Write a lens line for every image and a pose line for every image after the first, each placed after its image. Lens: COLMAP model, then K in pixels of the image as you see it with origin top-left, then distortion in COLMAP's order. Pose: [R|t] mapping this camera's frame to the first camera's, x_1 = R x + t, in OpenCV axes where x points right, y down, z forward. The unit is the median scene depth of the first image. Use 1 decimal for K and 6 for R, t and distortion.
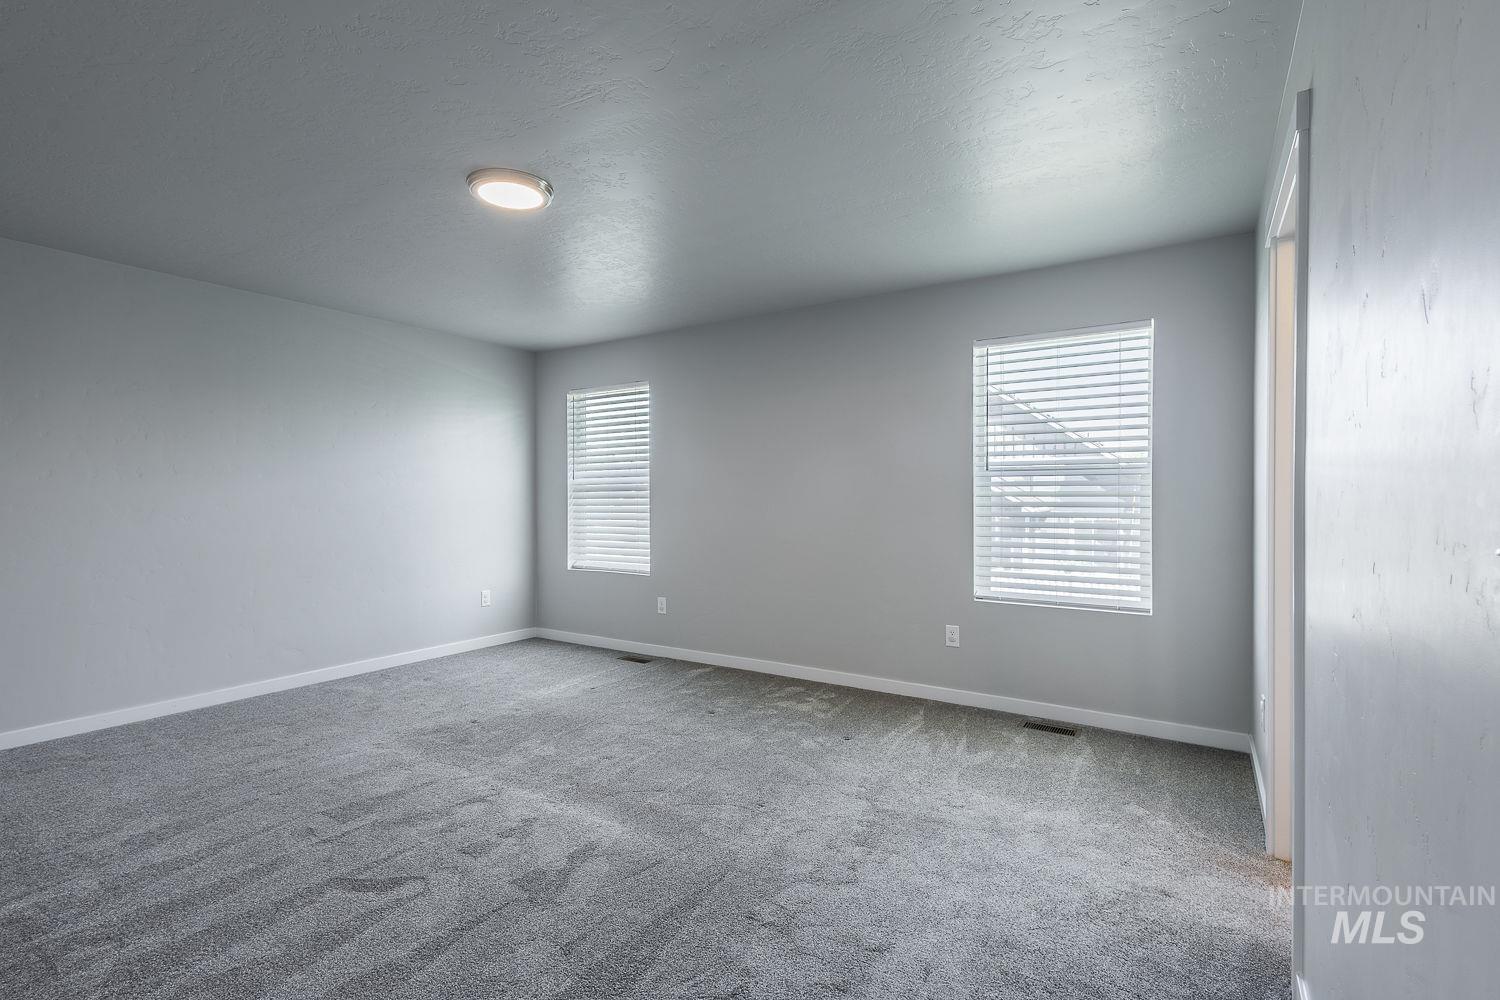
lens RADIAL K [[701.6, 0, 749.3], [0, 701.6, 502.1], [0, 0, 1]] dist [0.009429, -0.003104]
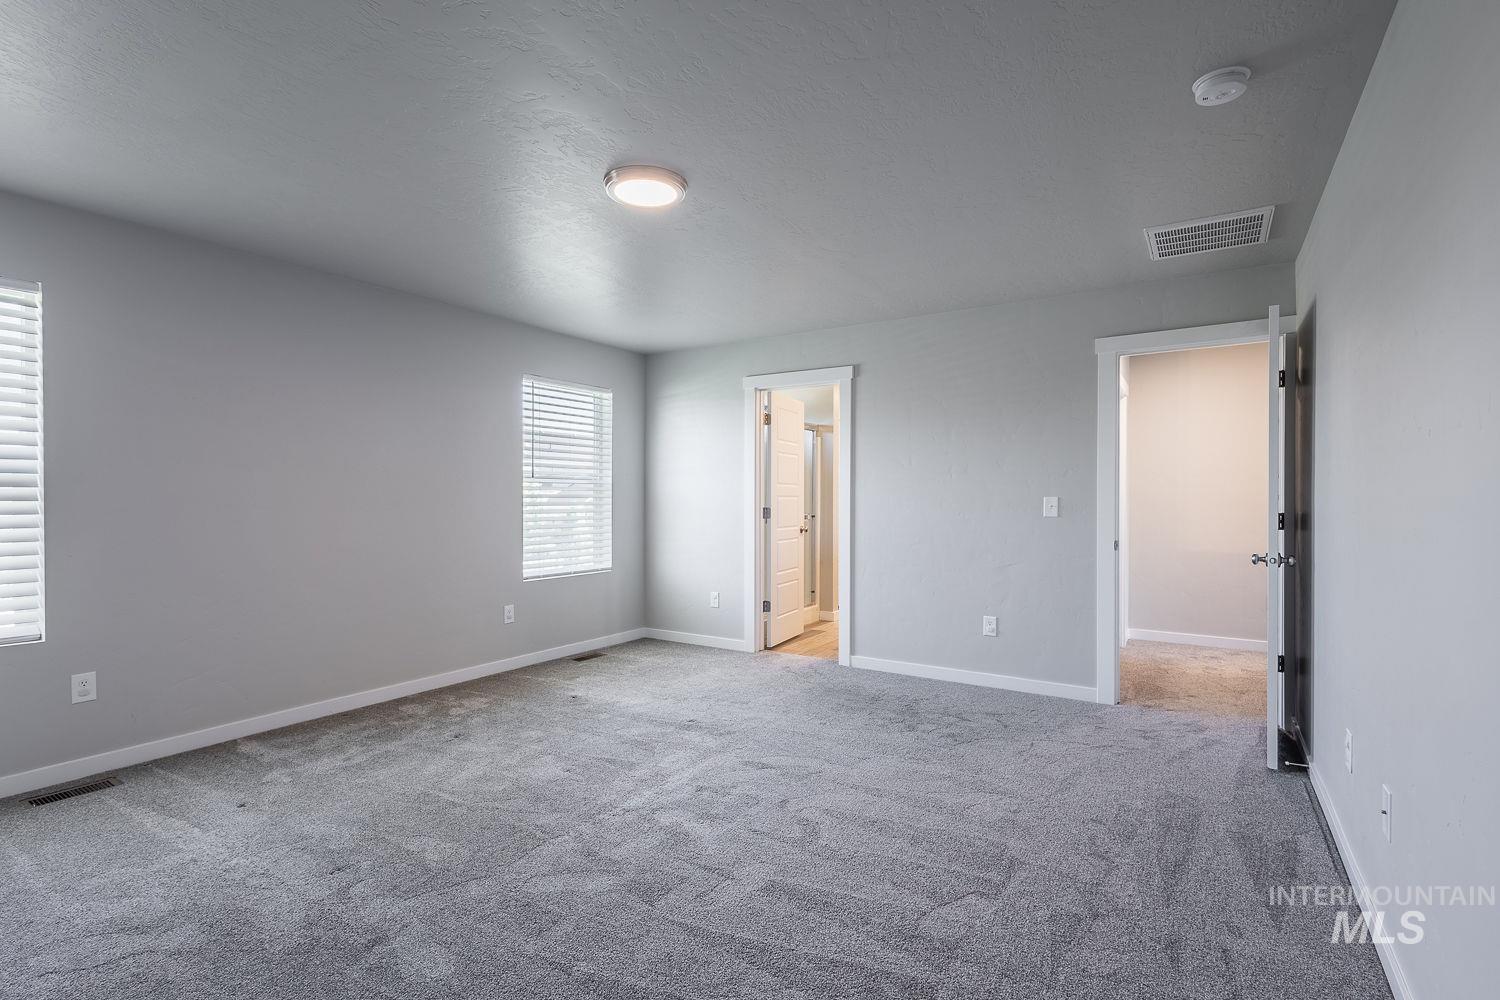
lens RADIAL K [[701.6, 0, 760.4], [0, 701.6, 503.9], [0, 0, 1]] dist [0.009429, -0.003104]
pose [[-0.018877, -0.007704, 0.999792, -0.921005], [0.006063, 0.999951, 0.007819, -0.004340], [-0.999803, 0.006209, -0.018830, 0.596016]]
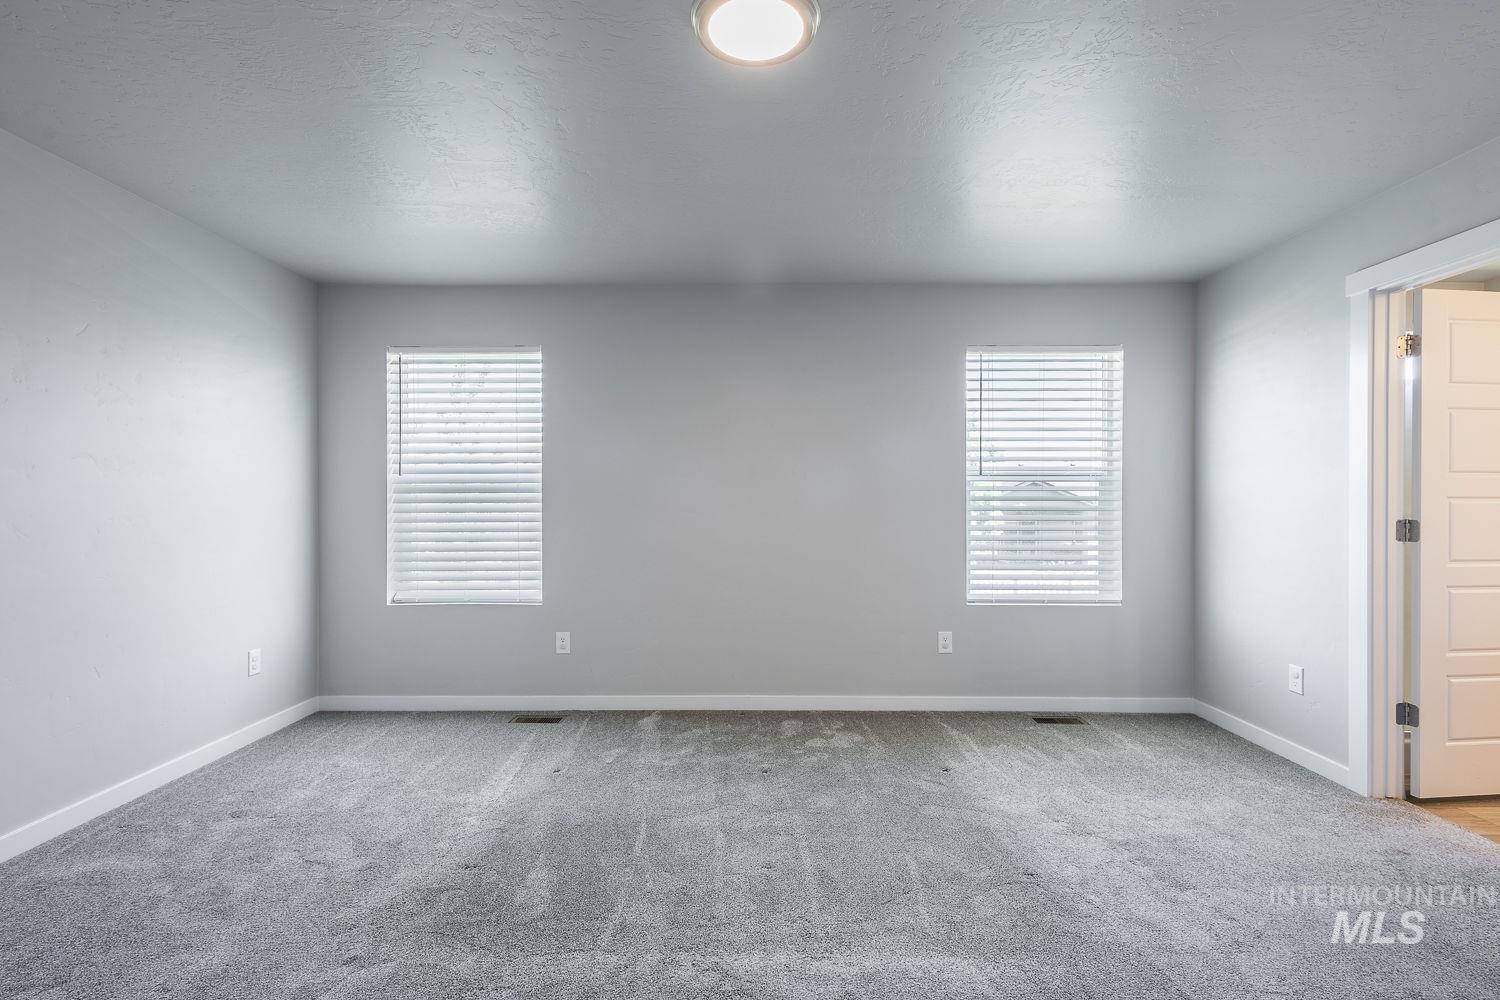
lens RADIAL K [[701.6, 0, 747.8], [0, 701.6, 499.3], [0, 0, 1]] dist [0.009429, -0.003104]
pose [[0.840990, 0.002117, 0.541047, -0.479077], [0.002729, 0.999963, -0.008154, -0.002529], [-0.541044, 0.008334, 0.840953, 0.322249]]
